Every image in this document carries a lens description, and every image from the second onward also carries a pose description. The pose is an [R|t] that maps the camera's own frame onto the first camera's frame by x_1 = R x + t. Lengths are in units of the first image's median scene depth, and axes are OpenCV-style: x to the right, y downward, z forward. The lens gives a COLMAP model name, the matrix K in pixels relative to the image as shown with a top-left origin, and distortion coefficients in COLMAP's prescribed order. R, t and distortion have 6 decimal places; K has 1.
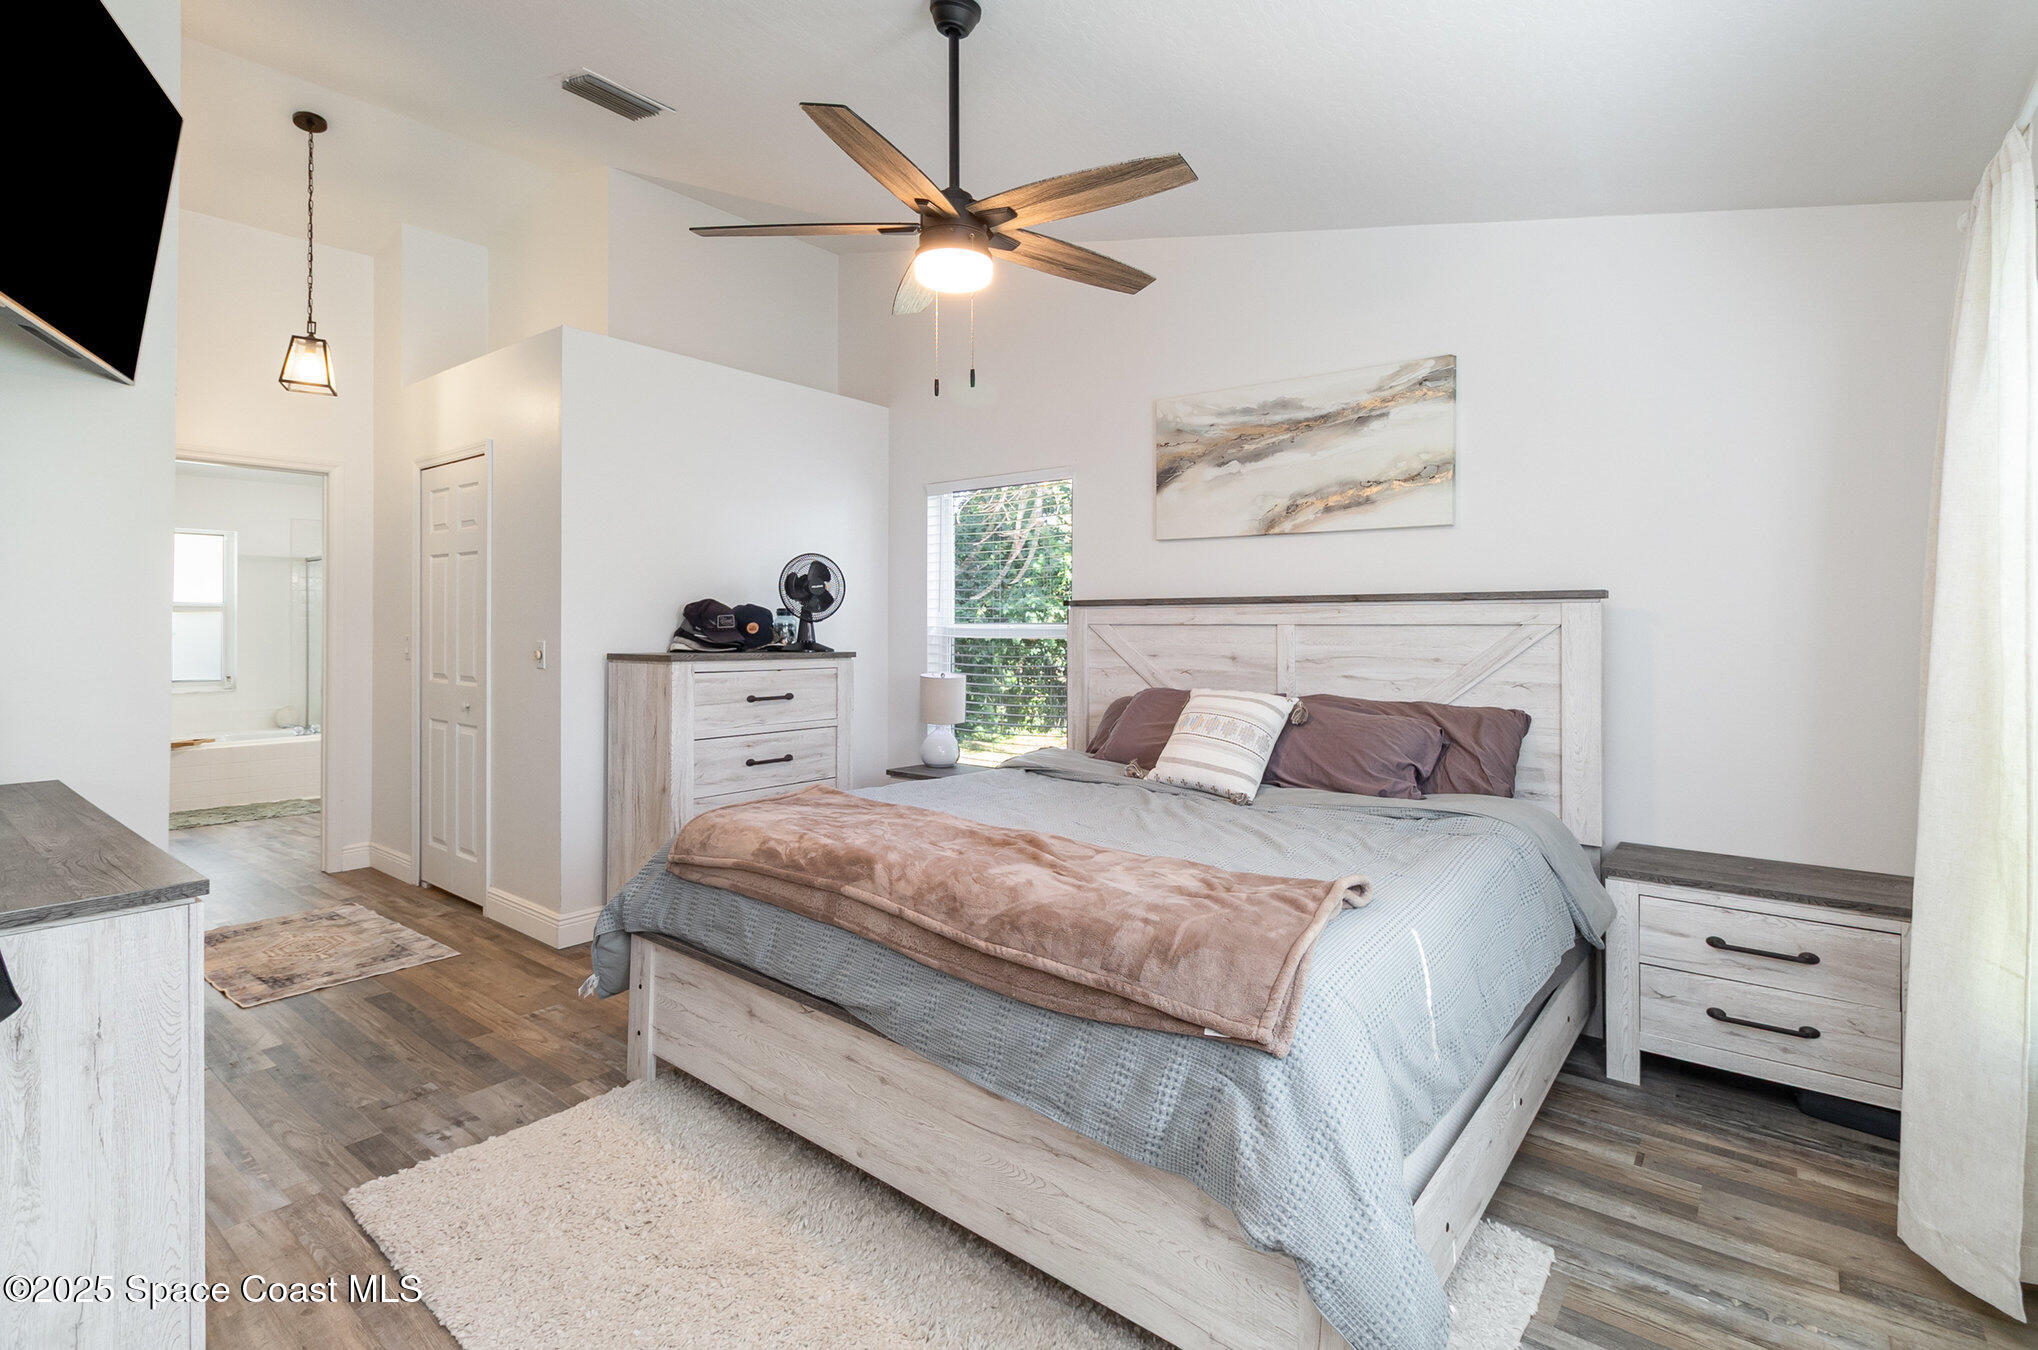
lens RADIAL K [[953.4, 0, 1020.1], [0, 953.4, 622.7], [0, 0, 1]] dist [-0.013722, 0.001273]
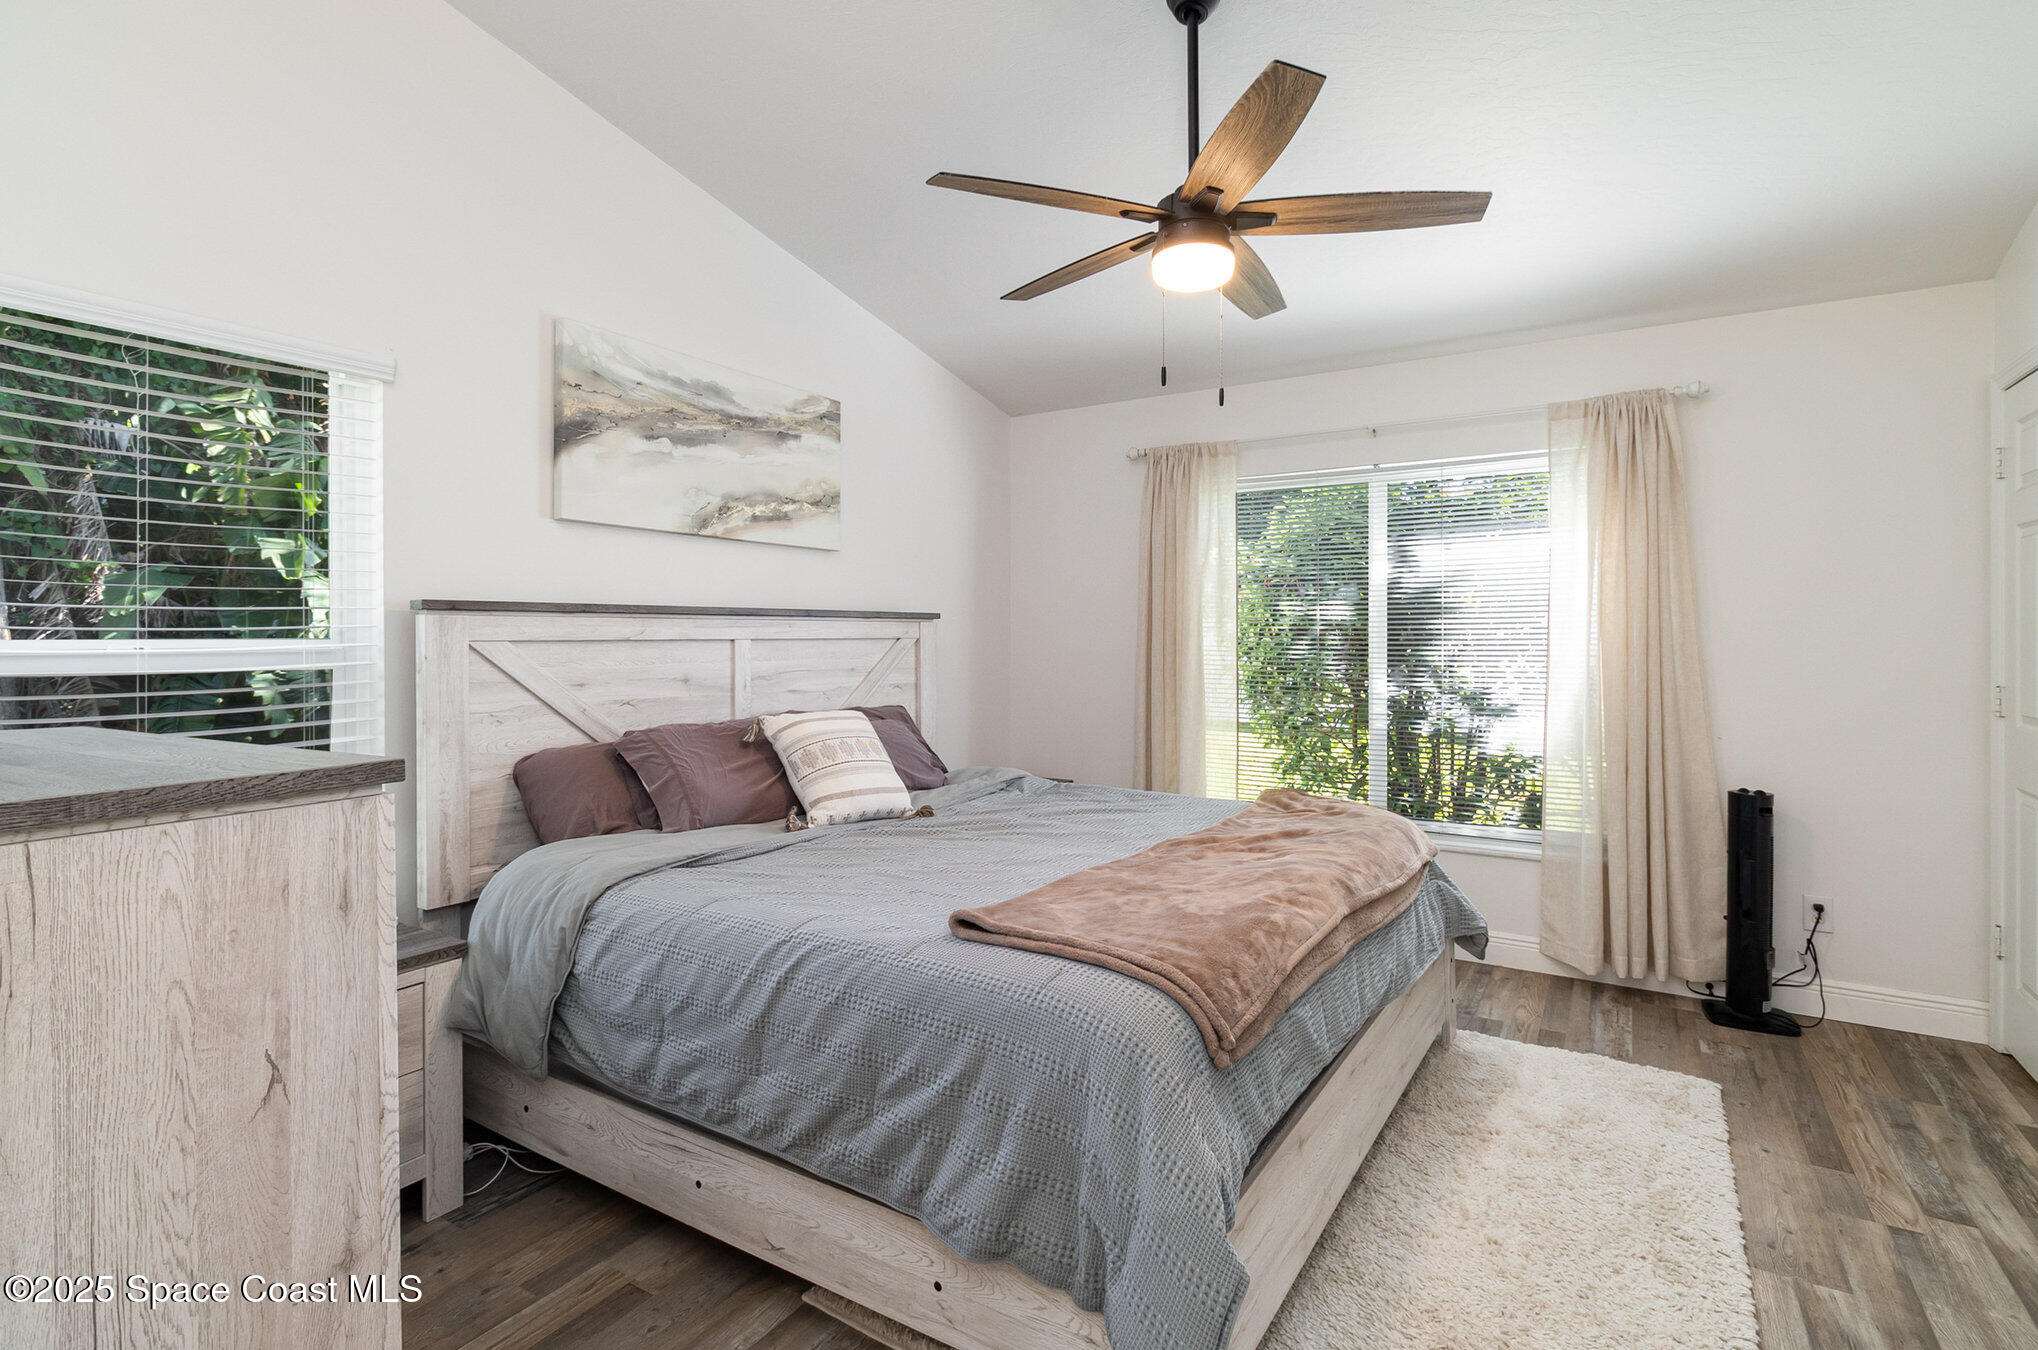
lens RADIAL K [[953.4, 0, 1039.7], [0, 953.4, 638.0], [0, 0, 1]] dist [-0.013722, 0.001273]
pose [[-0.111579, -0.003959, 0.993748, -0.645589], [0.000433, 0.999992, 0.004033, -0.002919], [-0.993755, 0.000881, -0.111577, 0.809870]]
